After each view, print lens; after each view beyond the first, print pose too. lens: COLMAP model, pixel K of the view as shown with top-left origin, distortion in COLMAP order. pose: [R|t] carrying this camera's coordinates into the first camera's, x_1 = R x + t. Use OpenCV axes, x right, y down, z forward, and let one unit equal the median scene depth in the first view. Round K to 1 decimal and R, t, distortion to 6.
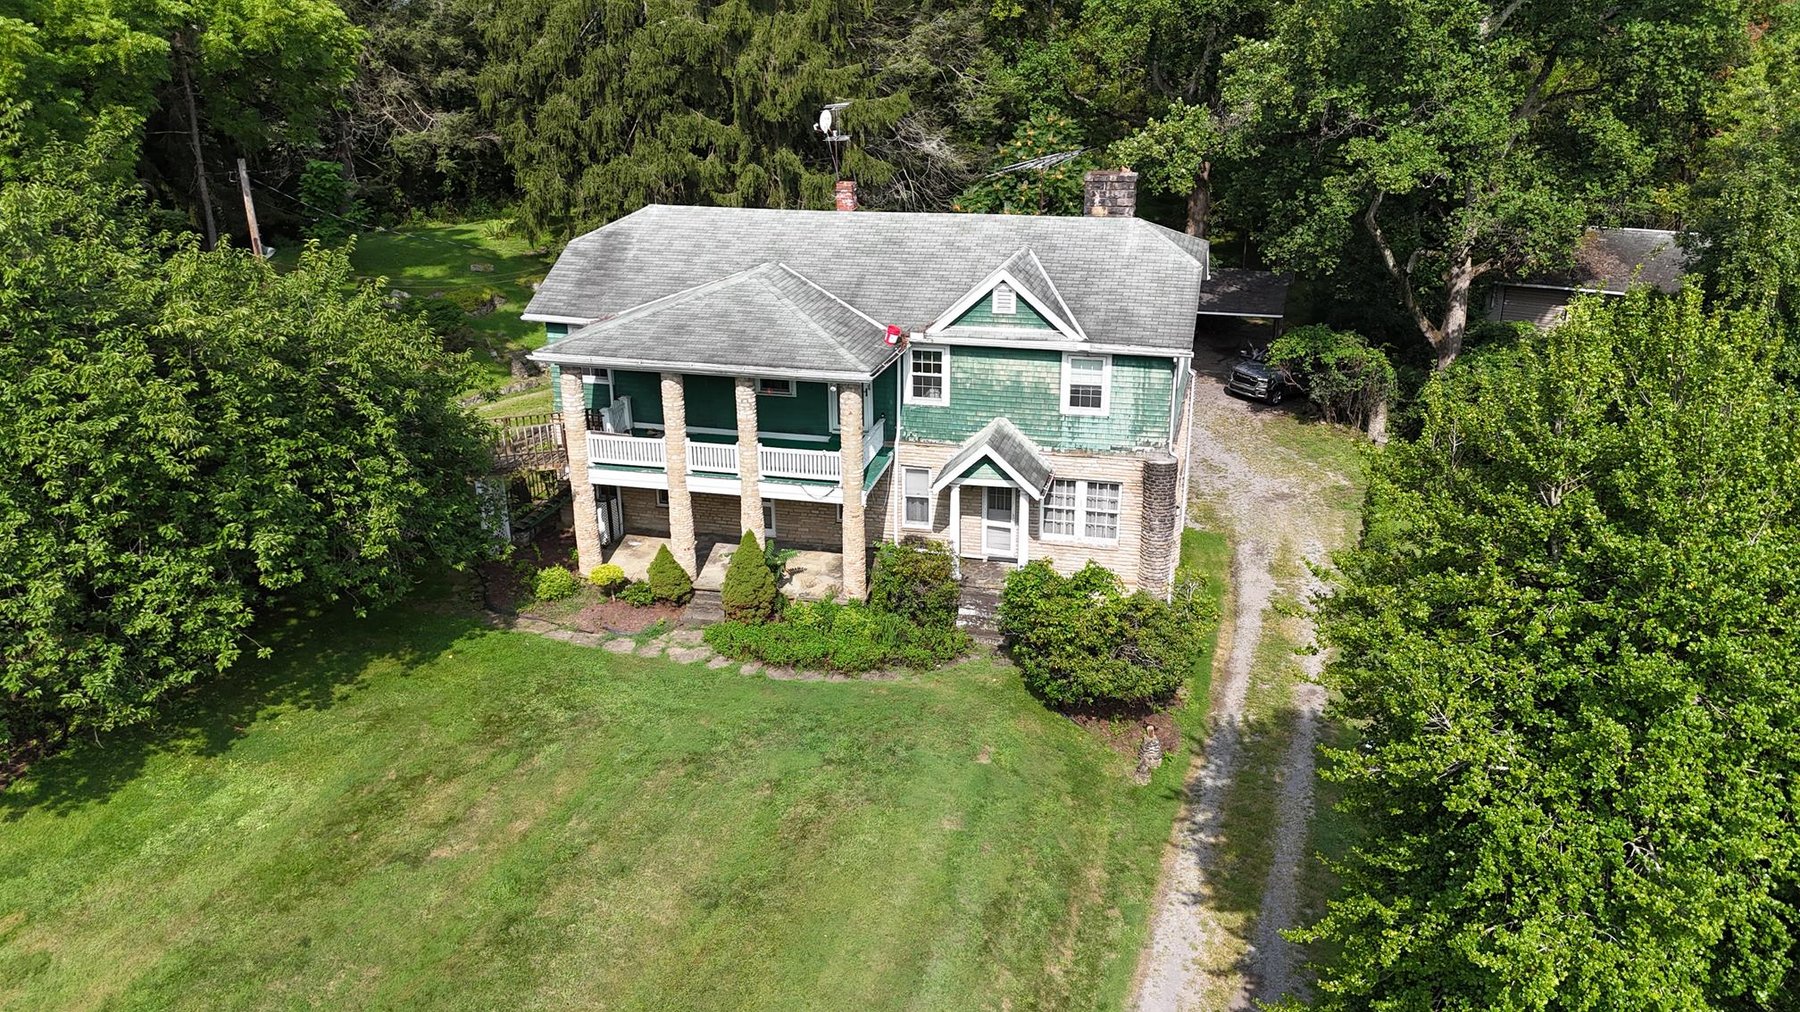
lens RADIAL K [[1322.5, 0, 903.1], [0, 1322.5, 504.2], [0, 0, 1]] dist [0.073450, -0.071396]
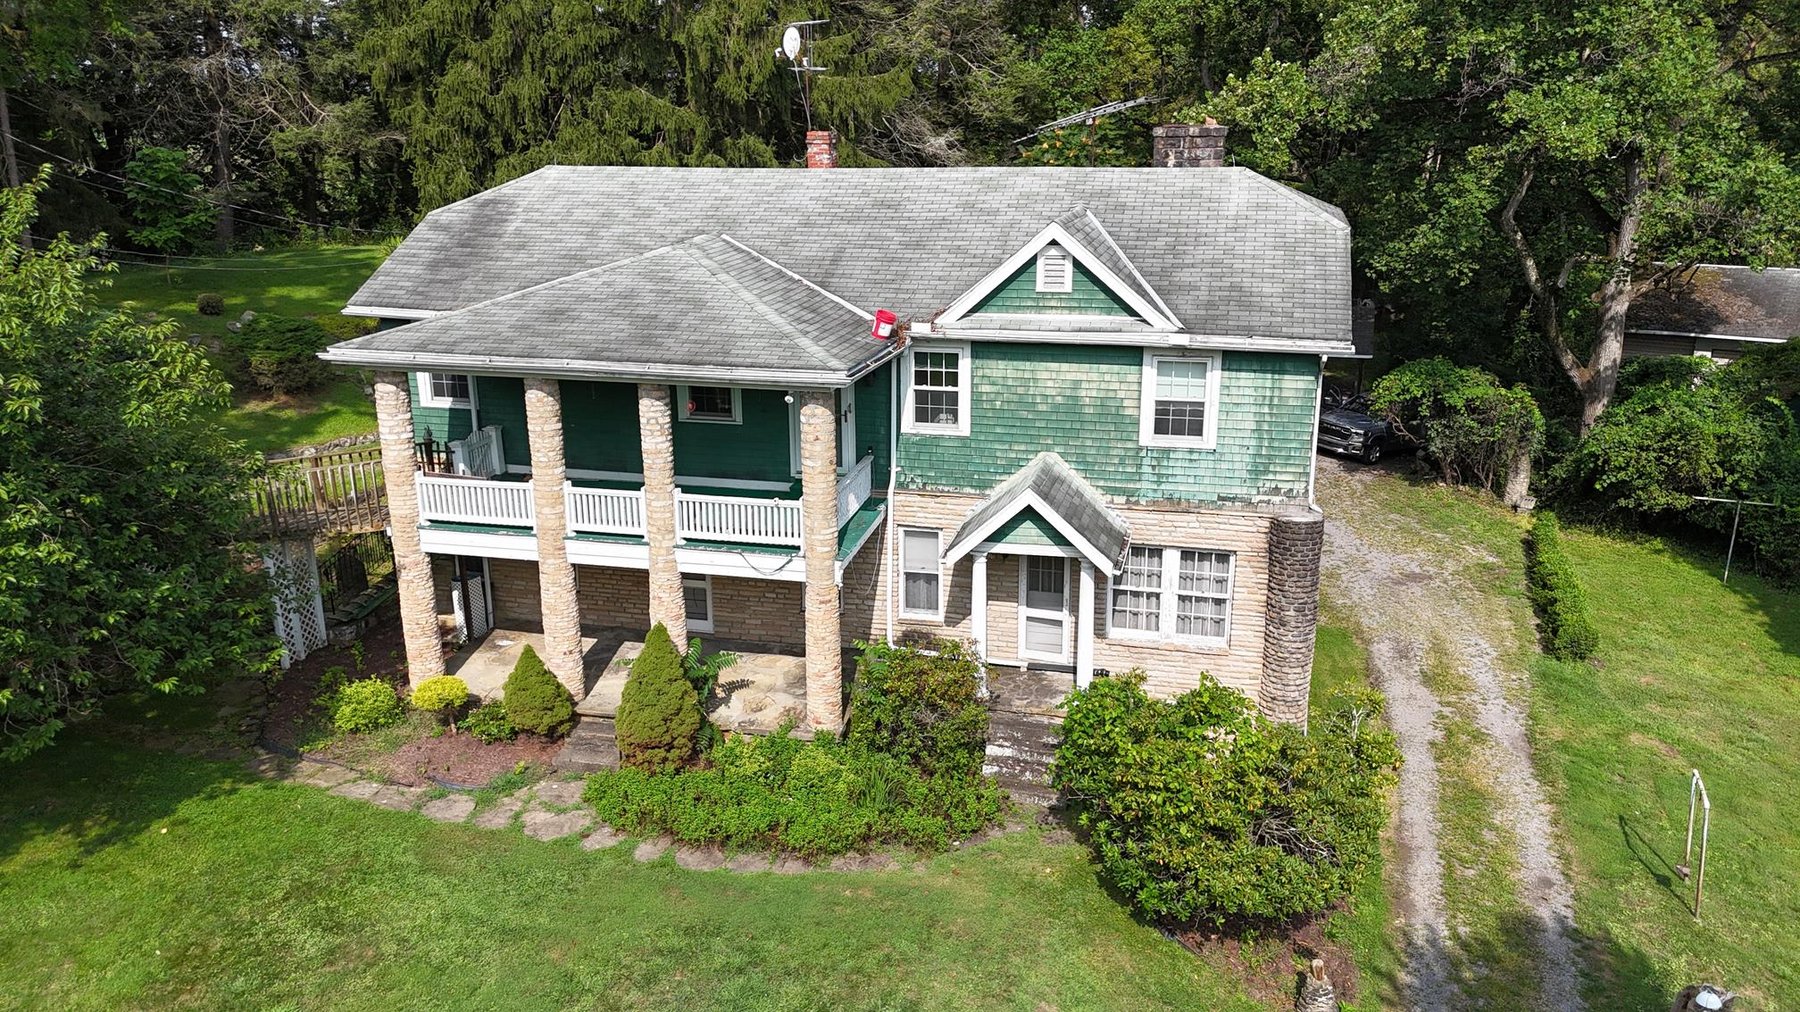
lens RADIAL K [[1322.5, 0, 900.1], [0, 1322.5, 501.3], [0, 0, 1]] dist [0.073450, -0.071396]
pose [[0.999993, 0.001076, -0.003563, 0.002415], [-0.001319, 0.997620, -0.068932, 0.004660], [0.003481, 0.068936, 0.997615, 0.346977]]
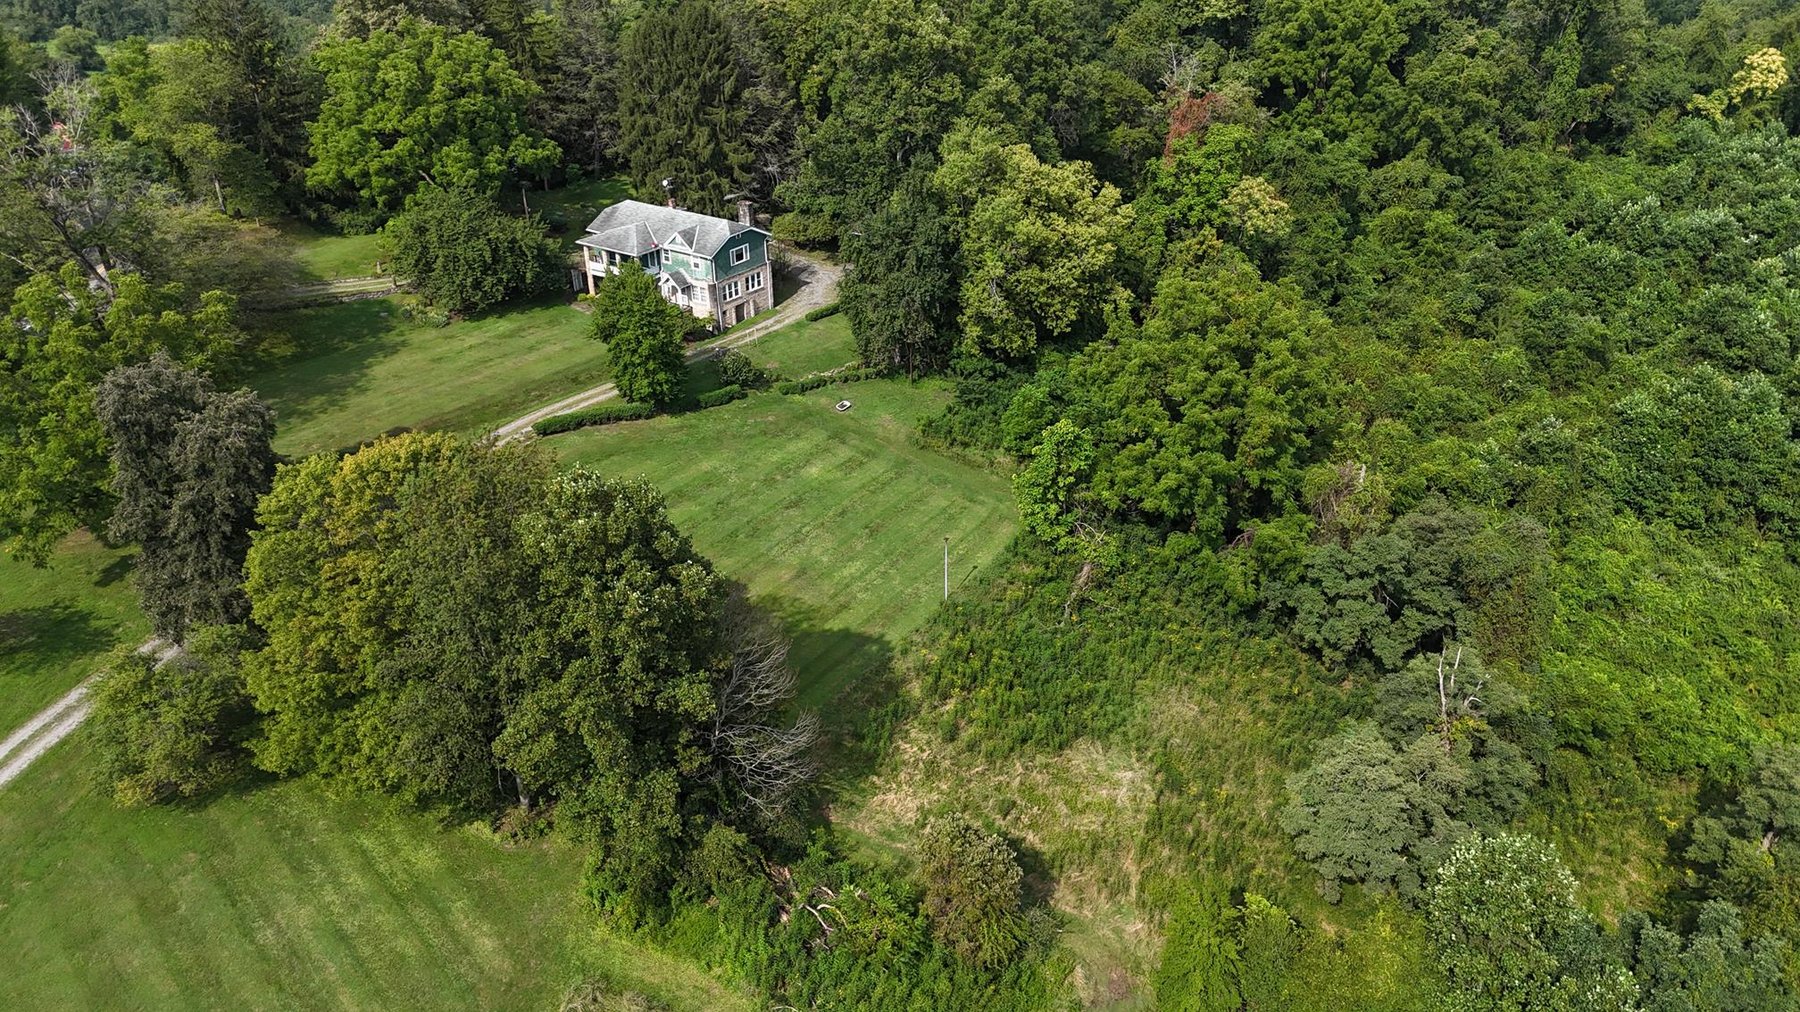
lens RADIAL K [[1322.5, 0, 896.6], [0, 1322.5, 509.7], [0, 0, 1]] dist [0.073450, -0.071396]
pose [[0.933340, 0.163619, -0.319538, 2.114470], [-0.117702, 0.980367, 0.158200, -0.063316], [0.339149, -0.110044, 0.934274, -2.646500]]
